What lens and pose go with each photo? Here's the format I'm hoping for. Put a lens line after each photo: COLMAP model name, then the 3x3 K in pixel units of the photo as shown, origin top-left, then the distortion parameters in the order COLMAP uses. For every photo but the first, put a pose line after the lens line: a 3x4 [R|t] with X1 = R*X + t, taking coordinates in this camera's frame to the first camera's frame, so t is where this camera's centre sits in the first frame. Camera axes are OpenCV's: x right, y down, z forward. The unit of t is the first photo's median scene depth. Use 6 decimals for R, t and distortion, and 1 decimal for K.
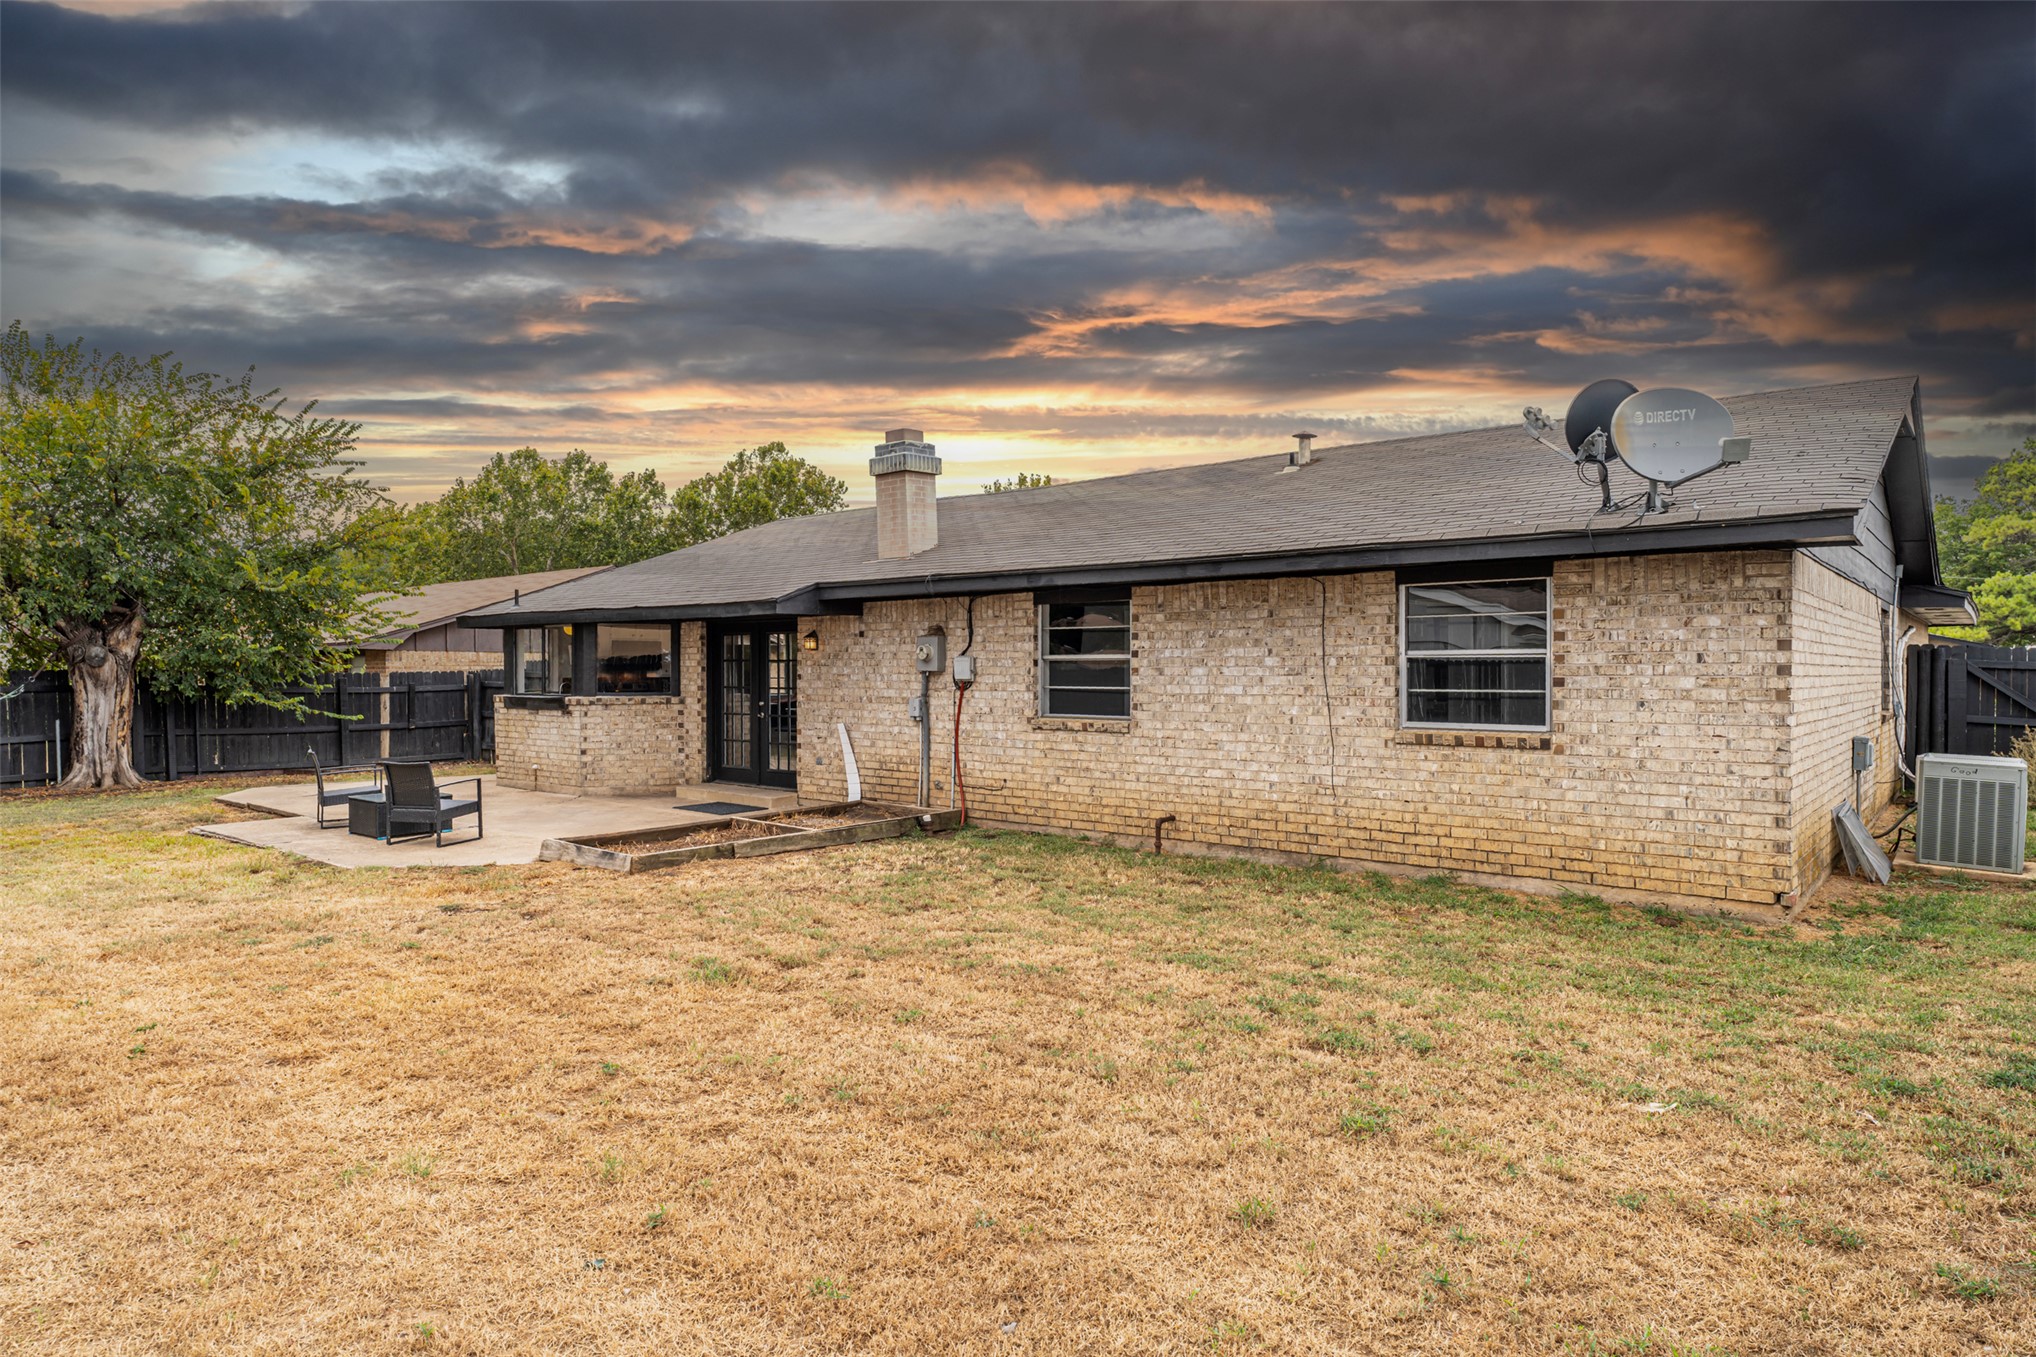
lens RADIAL K [[1153.1, 0, 1074.2], [0, 1153.1, 718.3], [0, 0, 1]] dist [-0.000617, -0.000489]
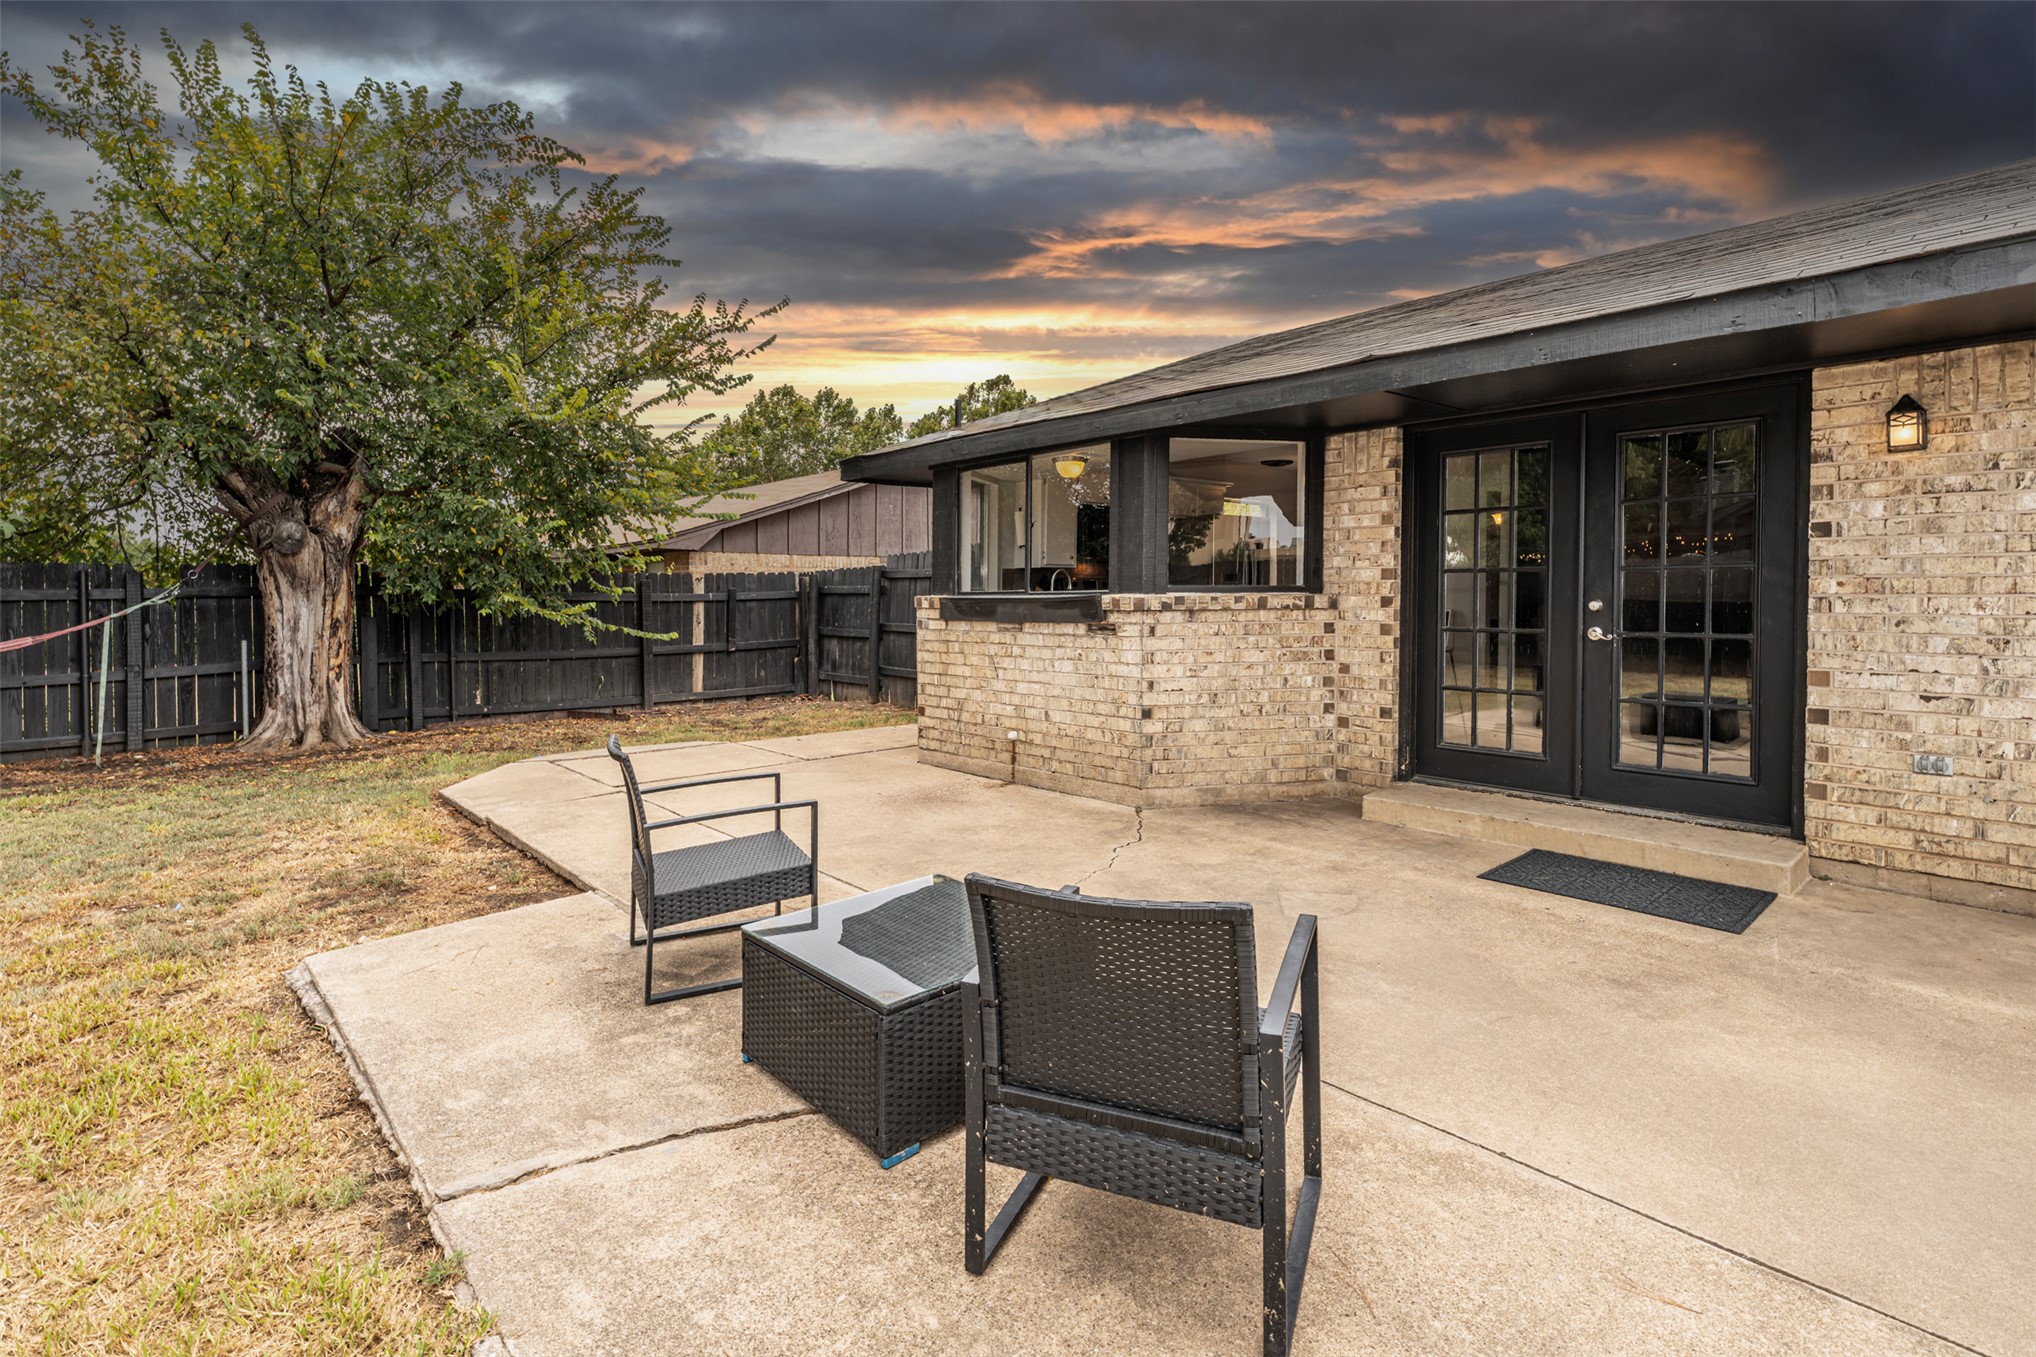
lens RADIAL K [[968.4, 0, 1033.8], [0, 968.4, 622.0], [0, 0, 1]] dist [-0.003440, -0.000178]
pose [[0.986707, -0.001584, -0.162505, -0.361367], [-0.000566, 0.999913, -0.013181, -0.001908], [0.162511, 0.013098, 0.986620, 0.540243]]
